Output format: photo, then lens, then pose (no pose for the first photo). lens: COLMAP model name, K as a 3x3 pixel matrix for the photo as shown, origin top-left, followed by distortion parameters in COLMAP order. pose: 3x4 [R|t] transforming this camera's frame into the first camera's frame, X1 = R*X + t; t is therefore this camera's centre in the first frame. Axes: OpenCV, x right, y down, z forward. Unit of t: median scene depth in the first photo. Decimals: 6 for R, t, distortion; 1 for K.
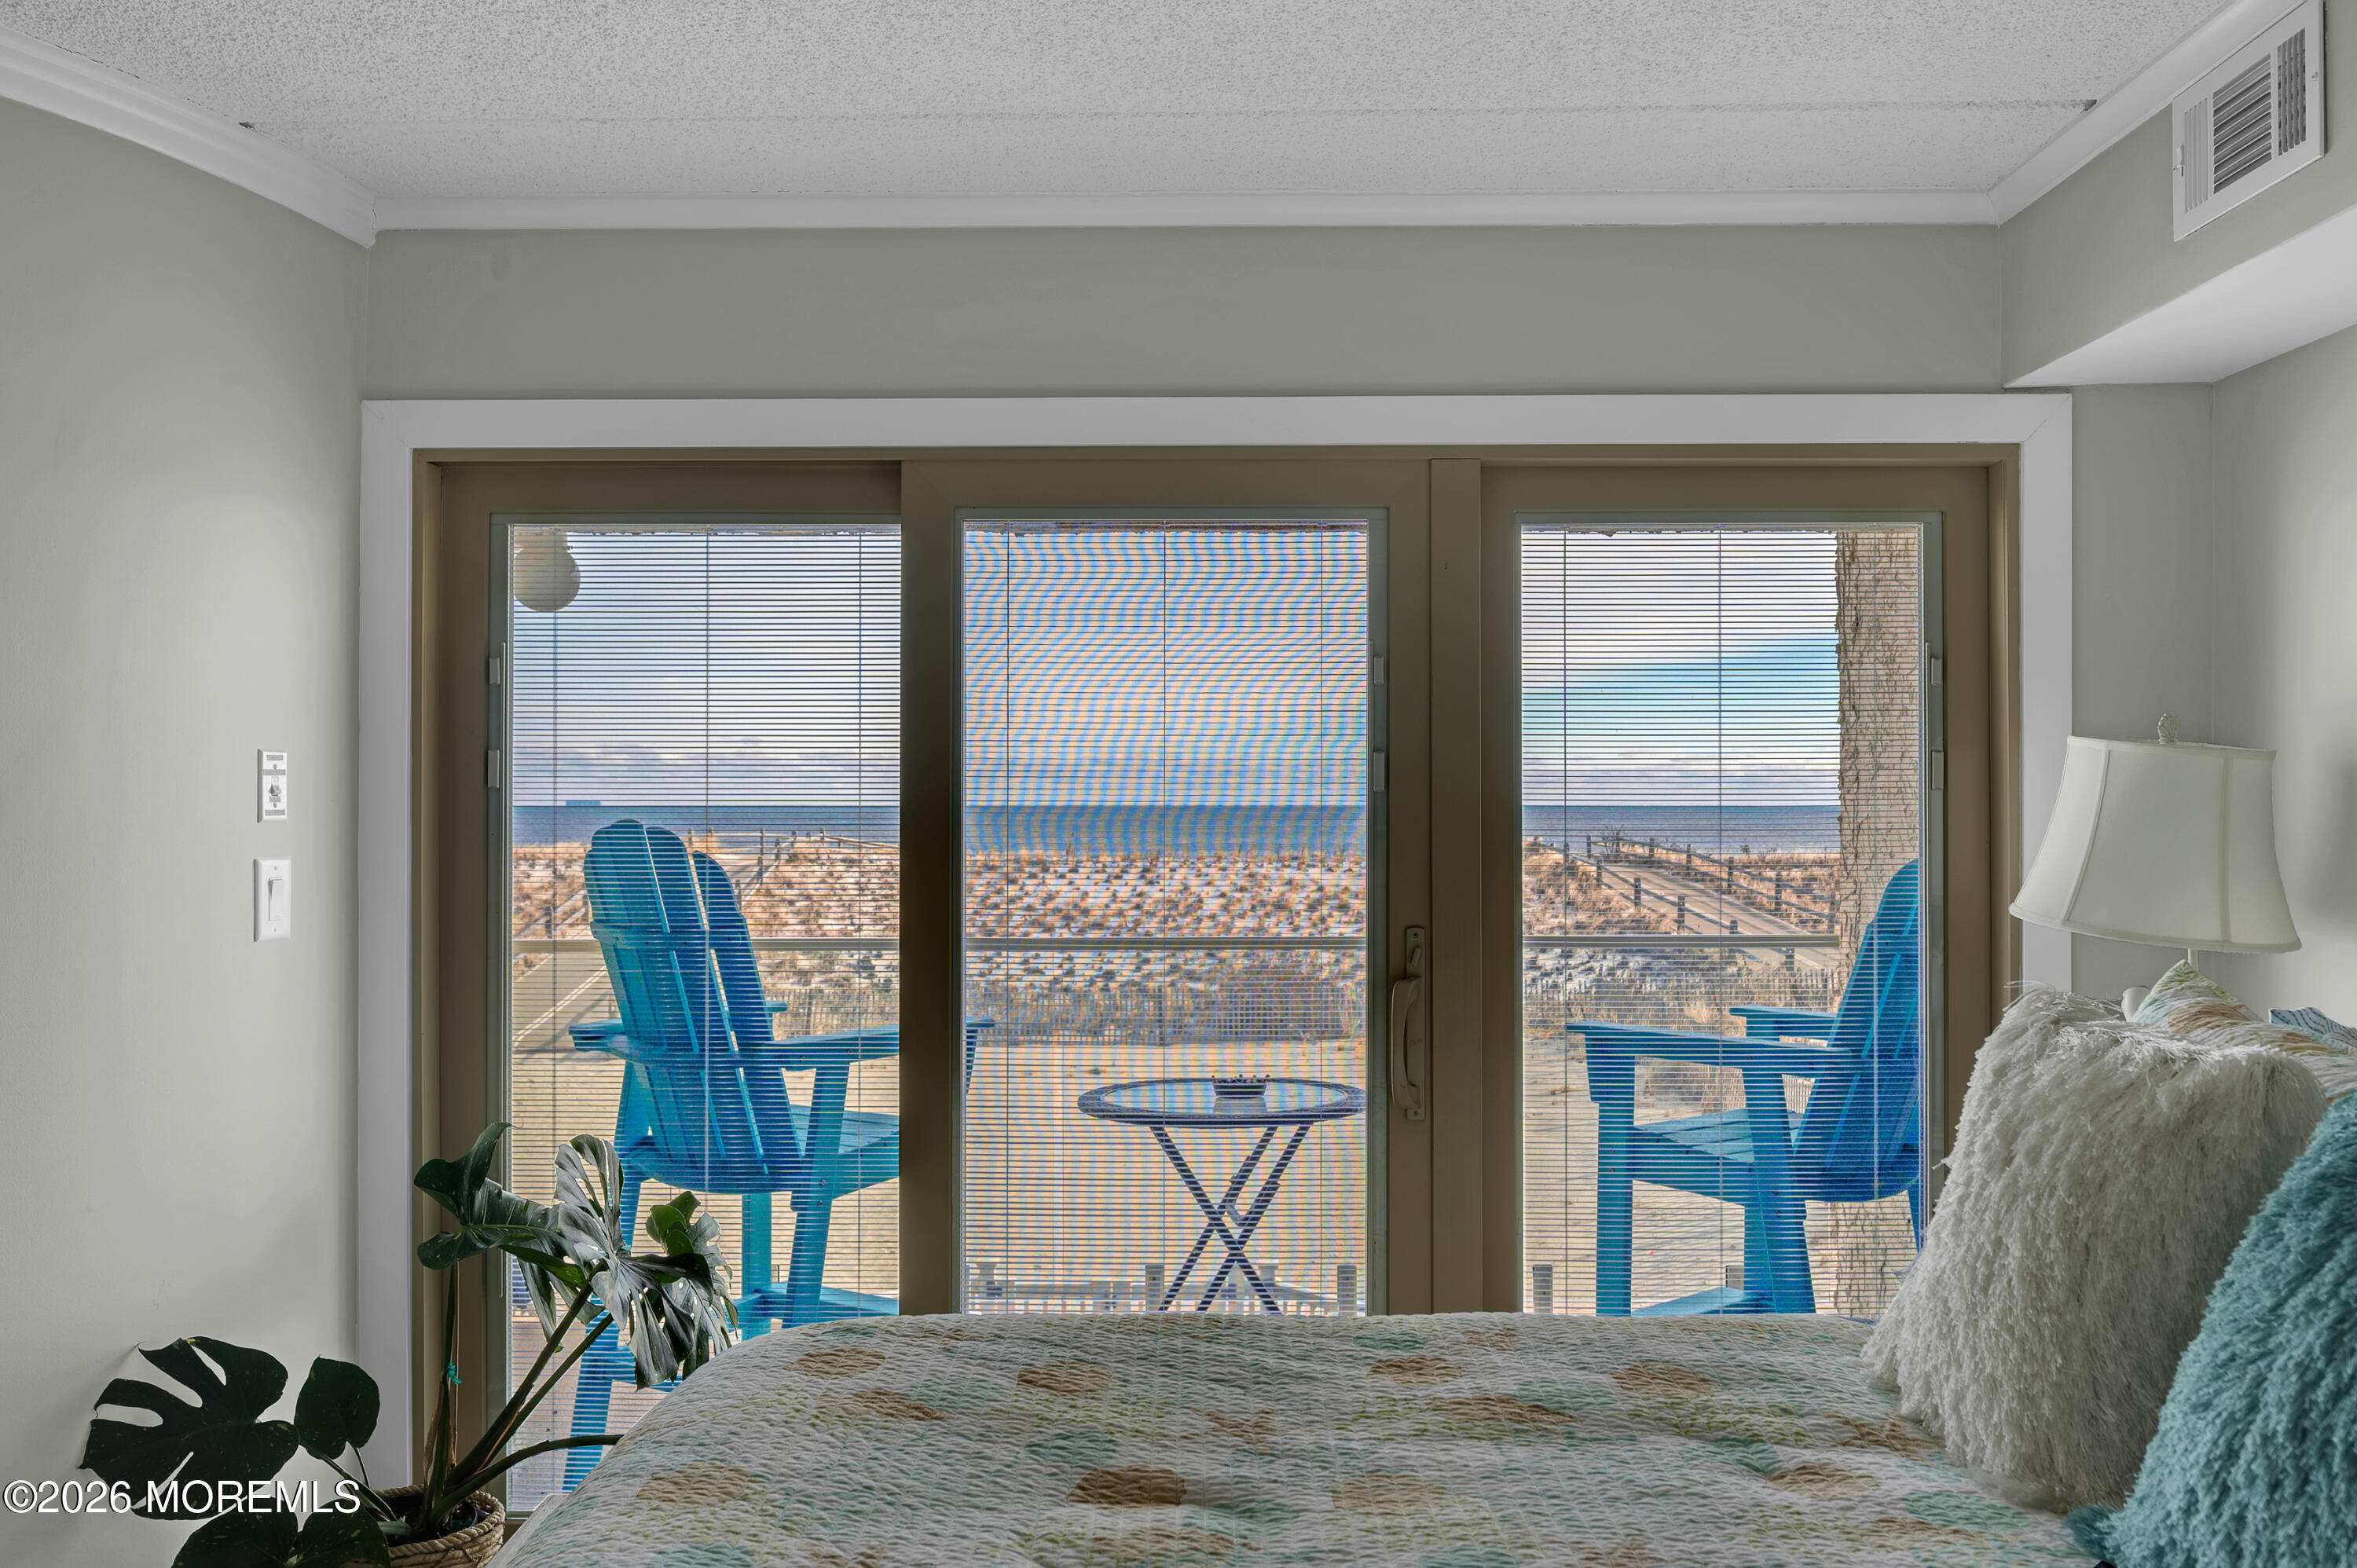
lens RADIAL K [[1821.5, 0, 1173.0], [0, 1821.5, 788.4], [0, 0, 1]] dist [-0.000023, 0.004876]
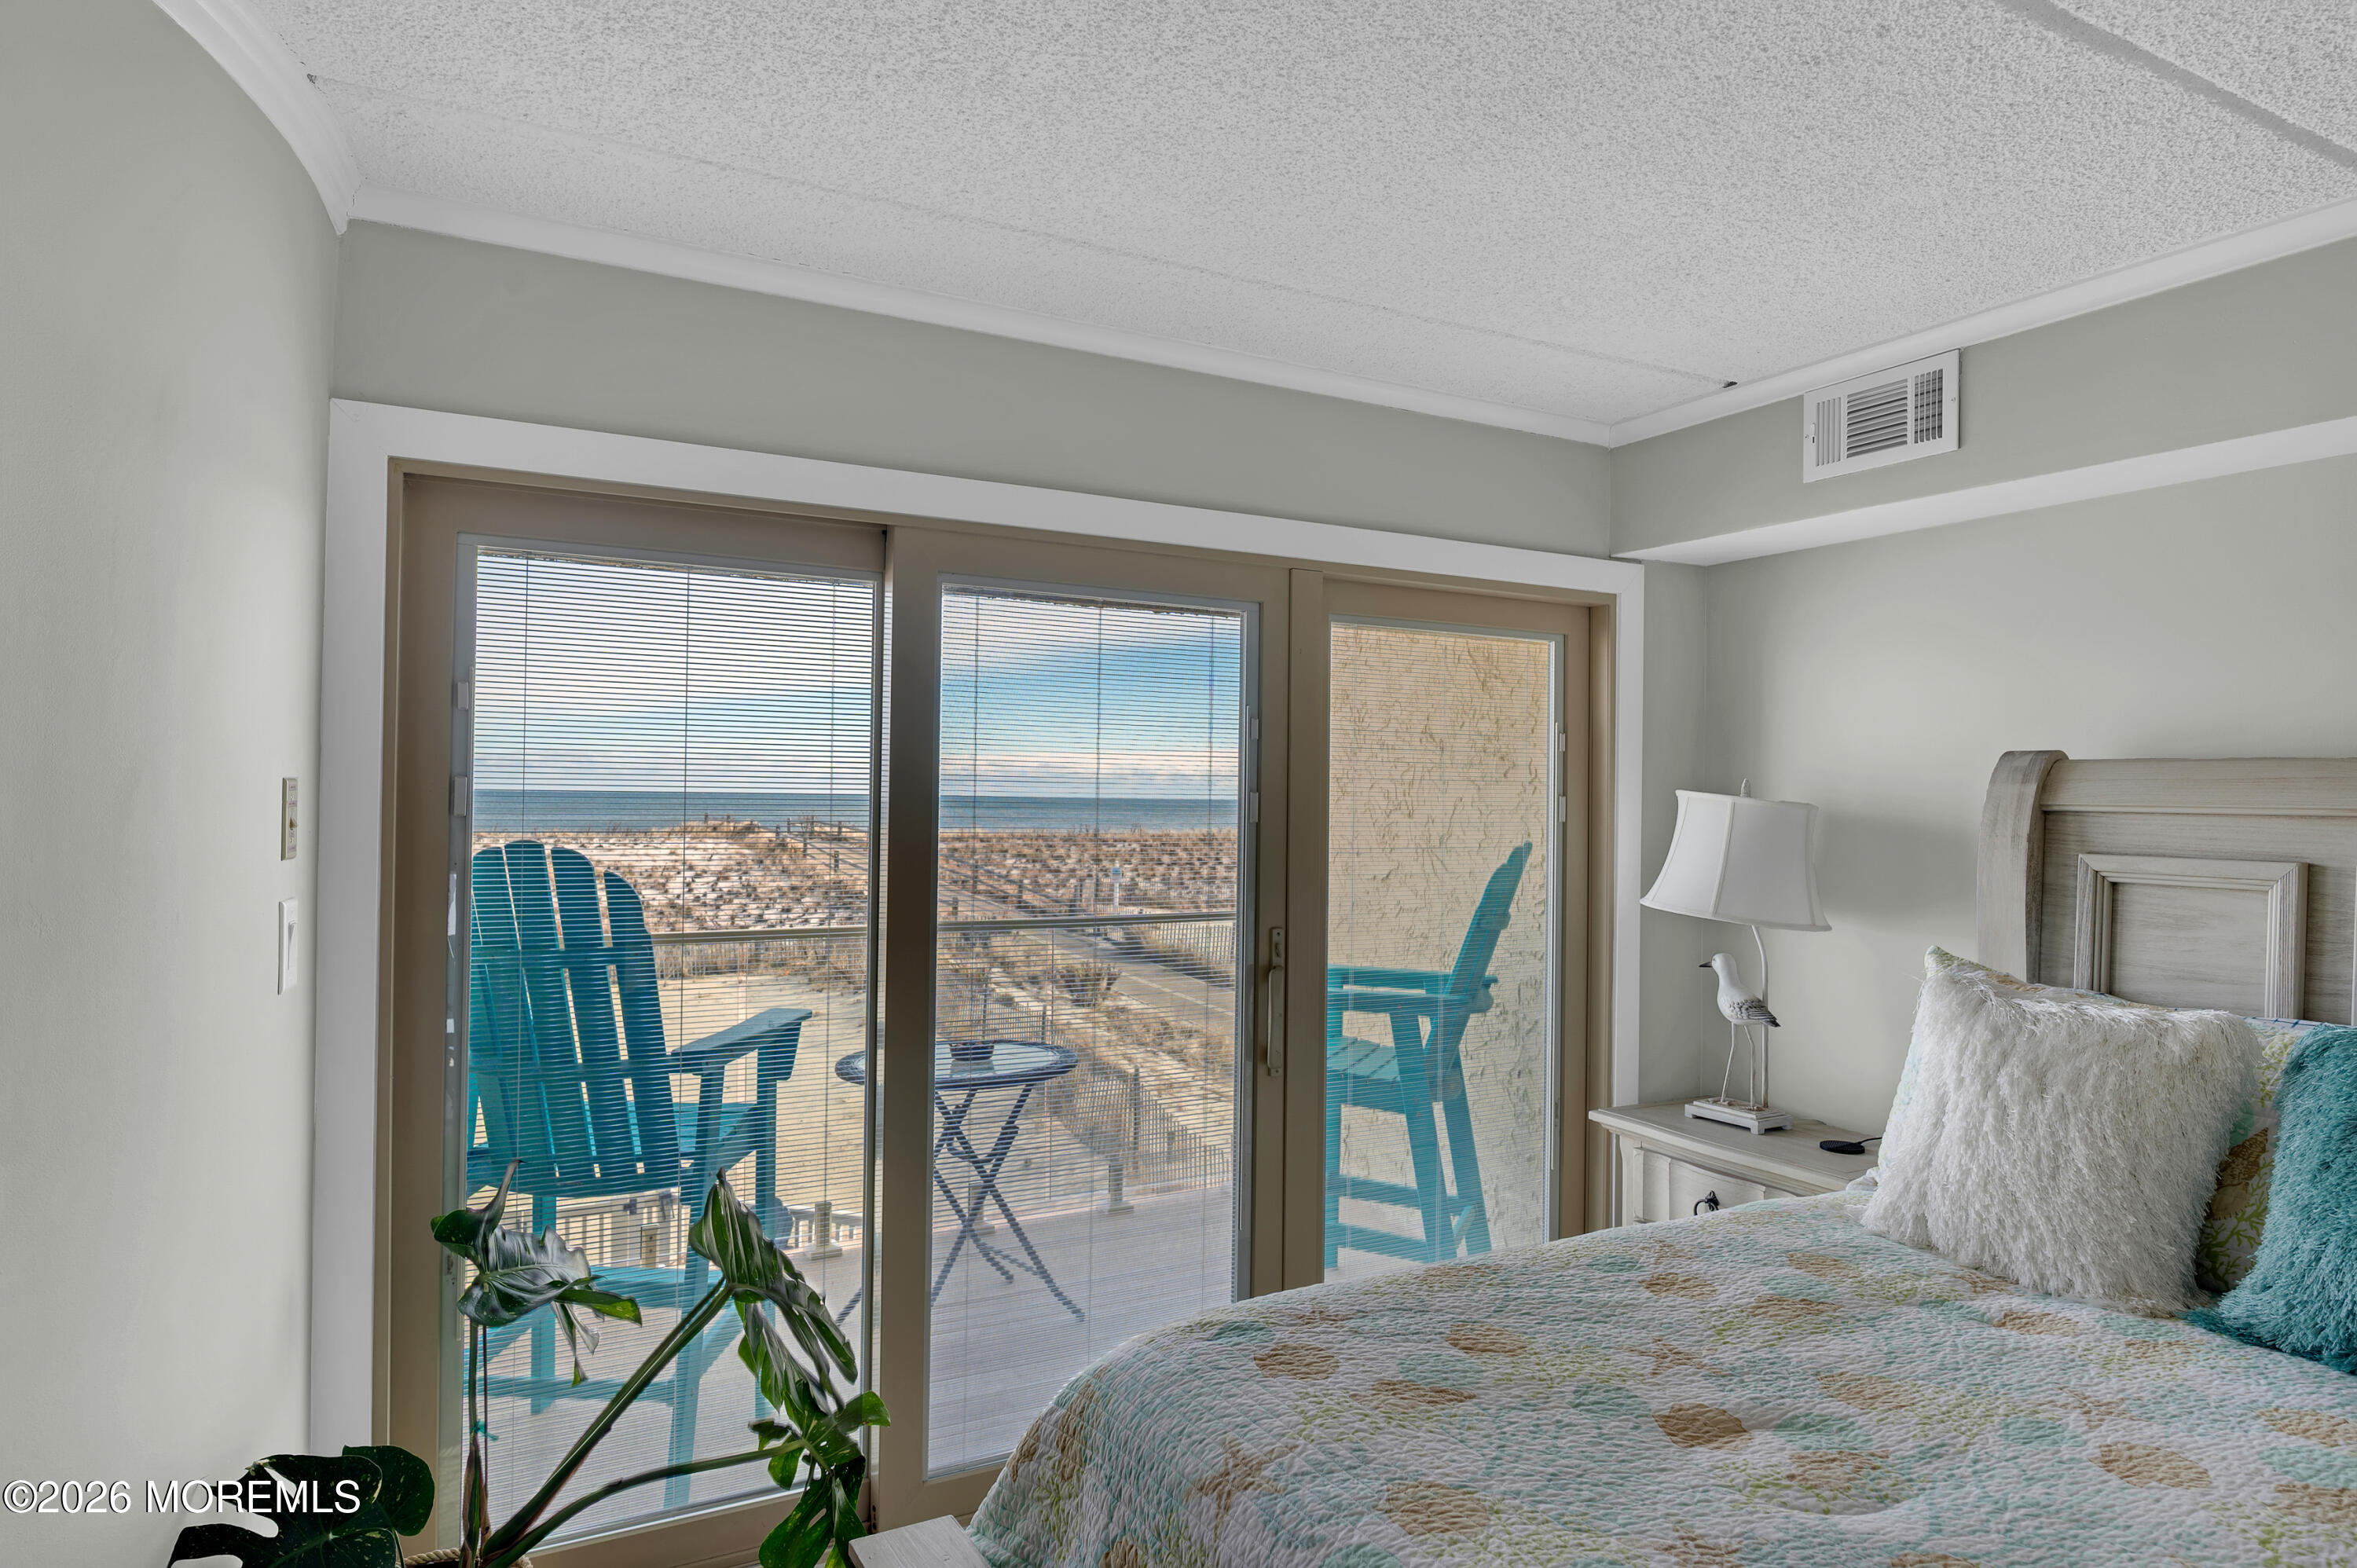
lens RADIAL K [[1349.8, 0, 1159.8], [0, 1349.8, 789.2], [0, 0, 1]] dist [0.011878, -0.005575]
pose [[0.875658, 0.013446, 0.482744, -0.399926], [-0.015719, 0.999876, 0.000664, -0.021019], [-0.482676, -0.008170, 0.875761, 0.190269]]
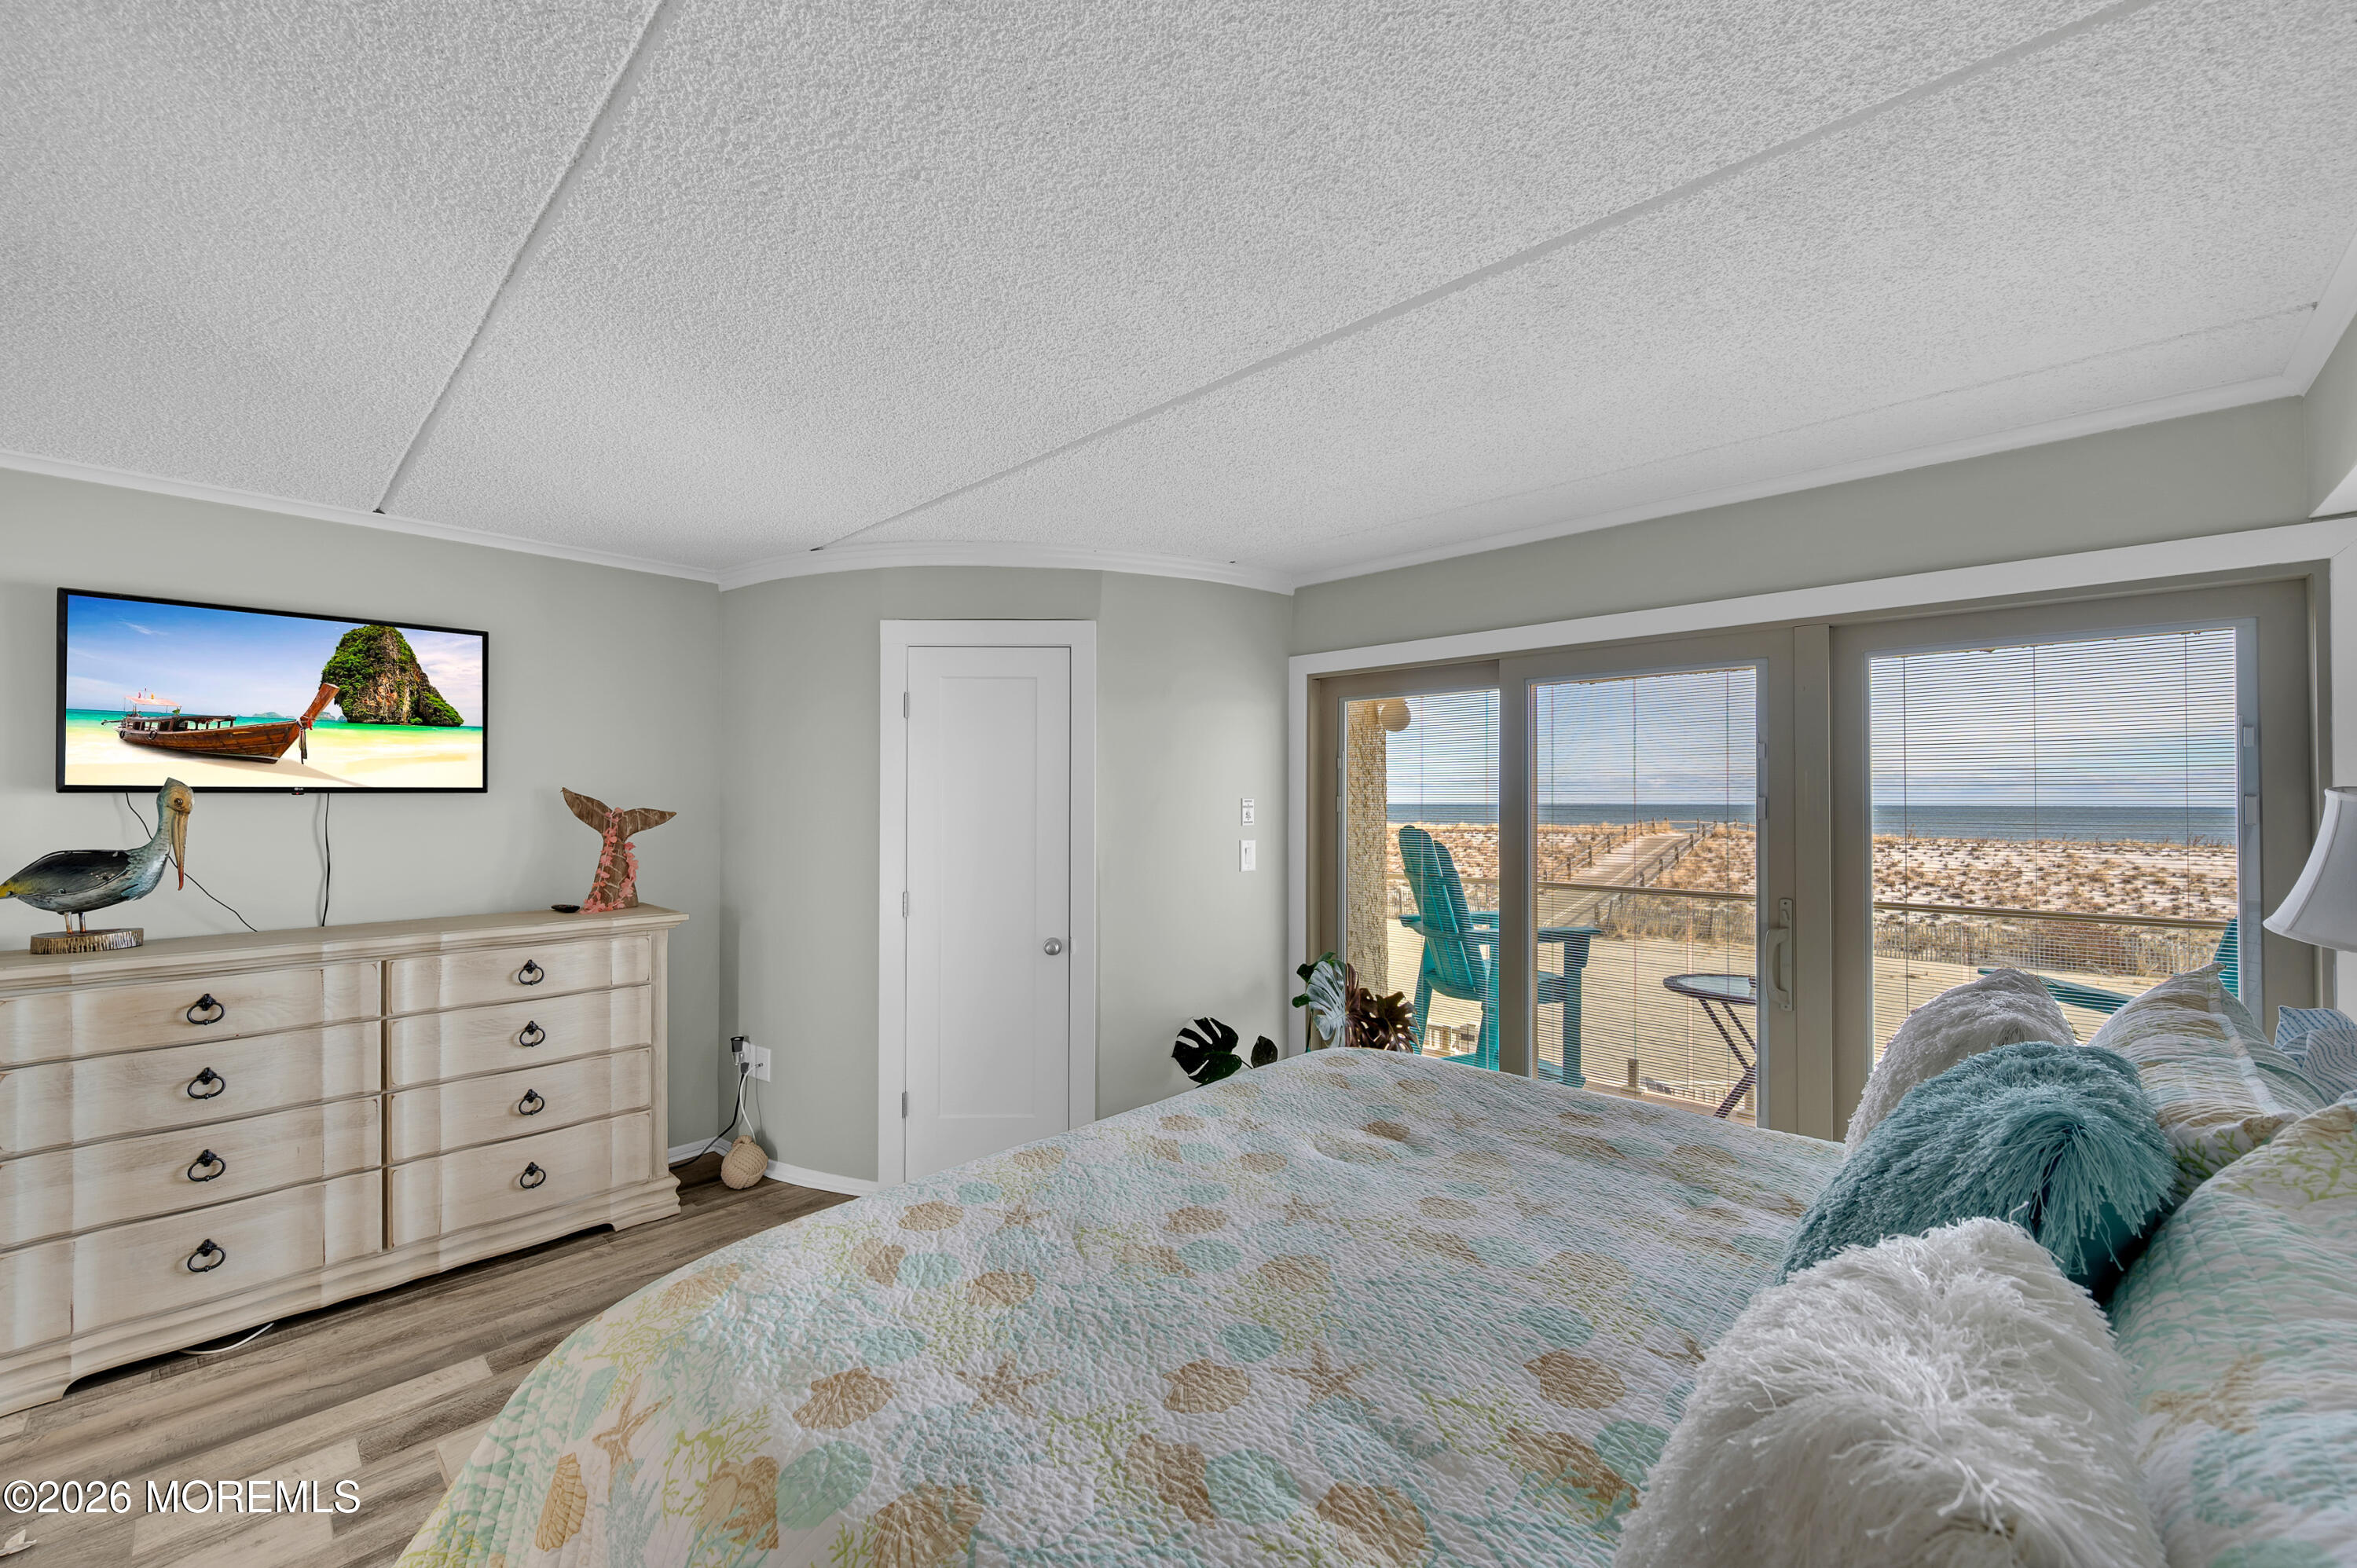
lens RADIAL K [[914.5, 0, 1201.3], [0, 914.5, 791.1], [0, 0, 1]] dist [0.005119, -0.000728]
pose [[0.748834, -0.004756, -0.662741, 0.288609], [0.001481, 0.999984, -0.005502, -0.021243], [0.662756, 0.003138, 0.748829, -0.015784]]
